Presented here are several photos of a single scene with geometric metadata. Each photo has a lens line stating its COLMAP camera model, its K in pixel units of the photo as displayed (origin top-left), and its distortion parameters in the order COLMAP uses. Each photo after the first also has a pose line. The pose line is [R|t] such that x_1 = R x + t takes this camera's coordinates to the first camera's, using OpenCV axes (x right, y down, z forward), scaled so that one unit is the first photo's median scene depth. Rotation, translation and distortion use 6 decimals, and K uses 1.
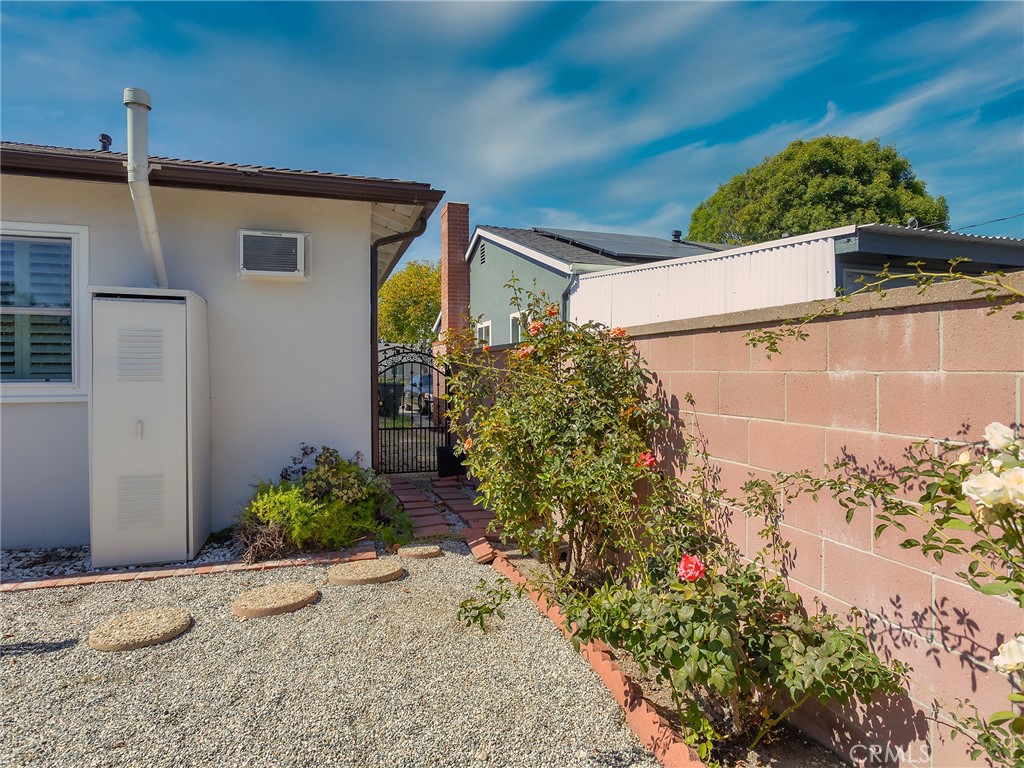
lens RADIAL K [[567.6, 0, 510.7], [0, 567.6, 378.4], [0, 0, 1]] dist [-0.057766, 0.030577]
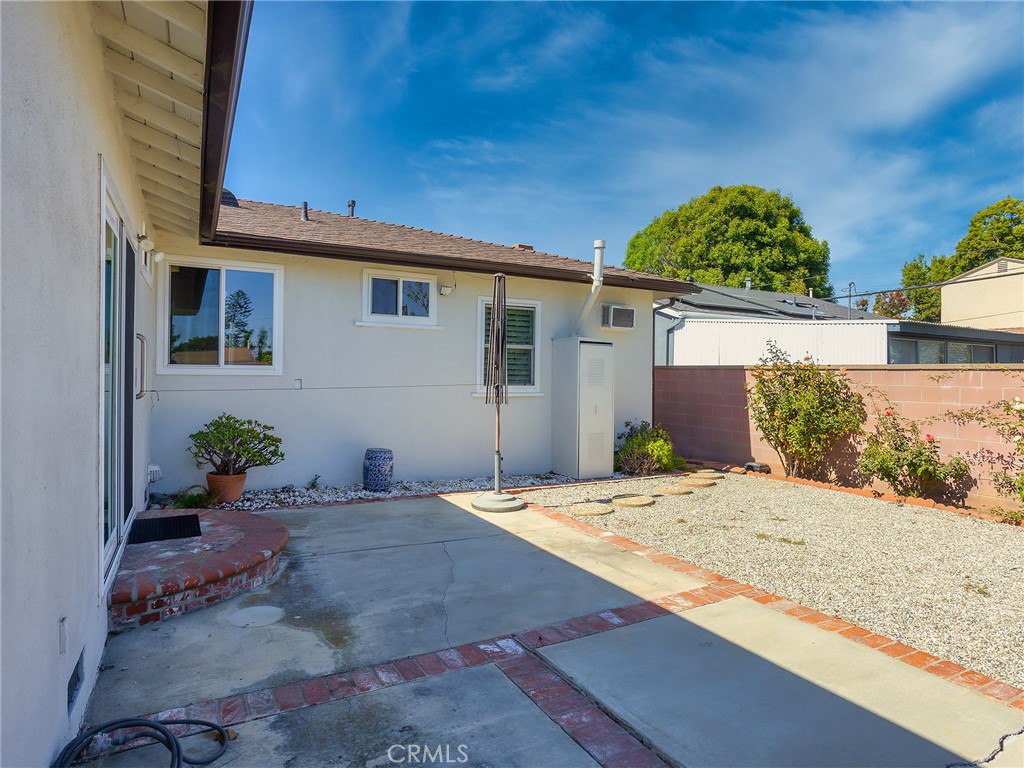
lens RADIAL K [[584.9, 0, 499.8], [0, 584.9, 367.7], [0, 0, 1]] dist [-0.053497, 0.042977]
pose [[0.980922, 0.016147, 0.193728, -0.200931], [-0.011790, 0.999651, -0.023626, -0.000750], [-0.194042, 0.020891, 0.980771, -0.138525]]
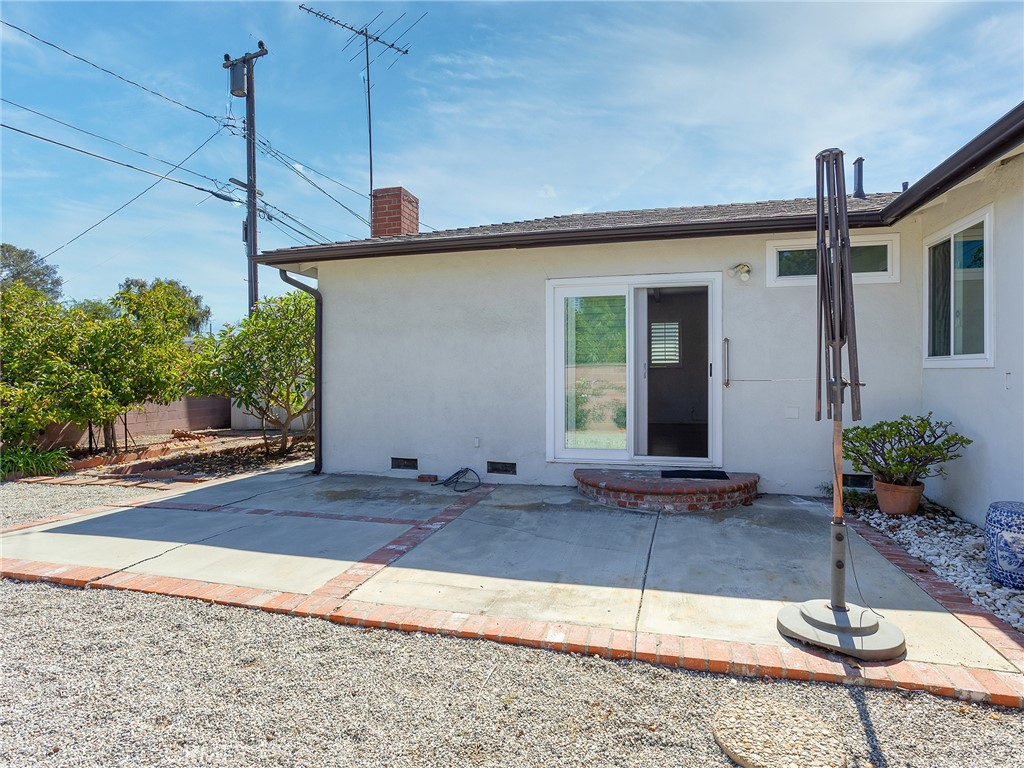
lens RADIAL K [[567.6, 0, 510.7], [0, 567.6, 378.4], [0, 0, 1]] dist [-0.057766, 0.030577]
pose [[-0.537036, 0.013753, -0.843447, -0.035044], [-0.007058, 0.999759, 0.020795, -0.001412], [0.843530, 0.017121, -0.536809, 0.093020]]
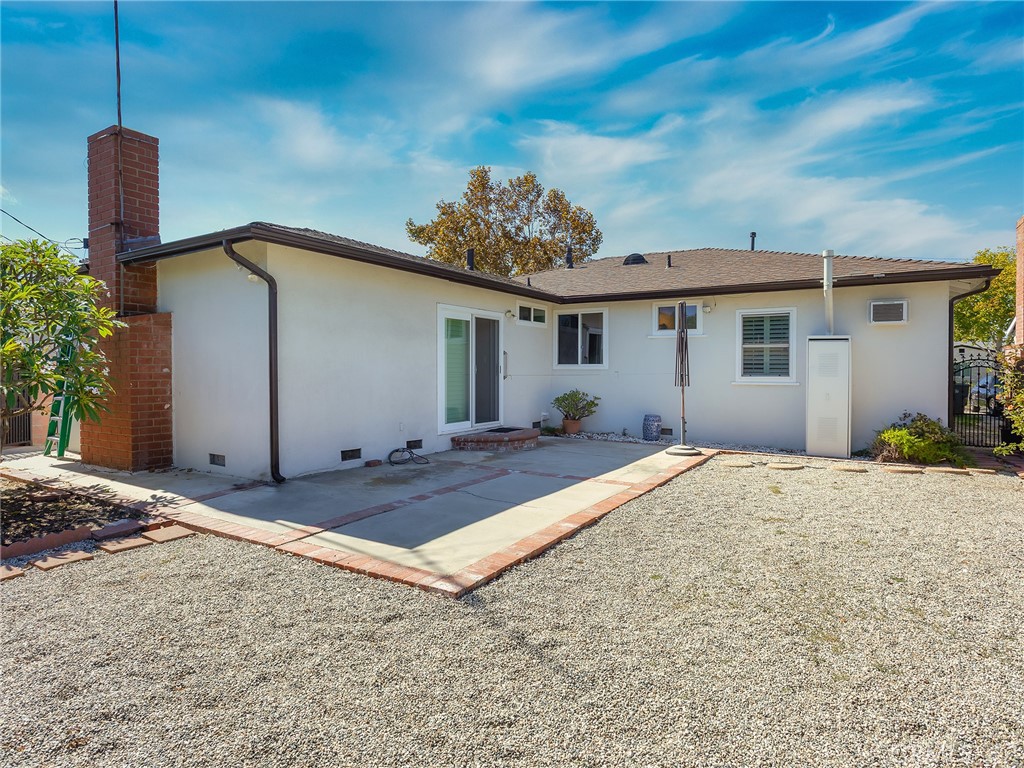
lens RADIAL K [[567.6, 0, 510.7], [0, 567.6, 378.4], [0, 0, 1]] dist [-0.057766, 0.030577]
pose [[0.639163, 0.016615, -0.768892, 0.037291], [-0.016595, 0.999832, 0.007810, 0.002344], [0.768893, 0.007768, 0.639331, -0.207444]]
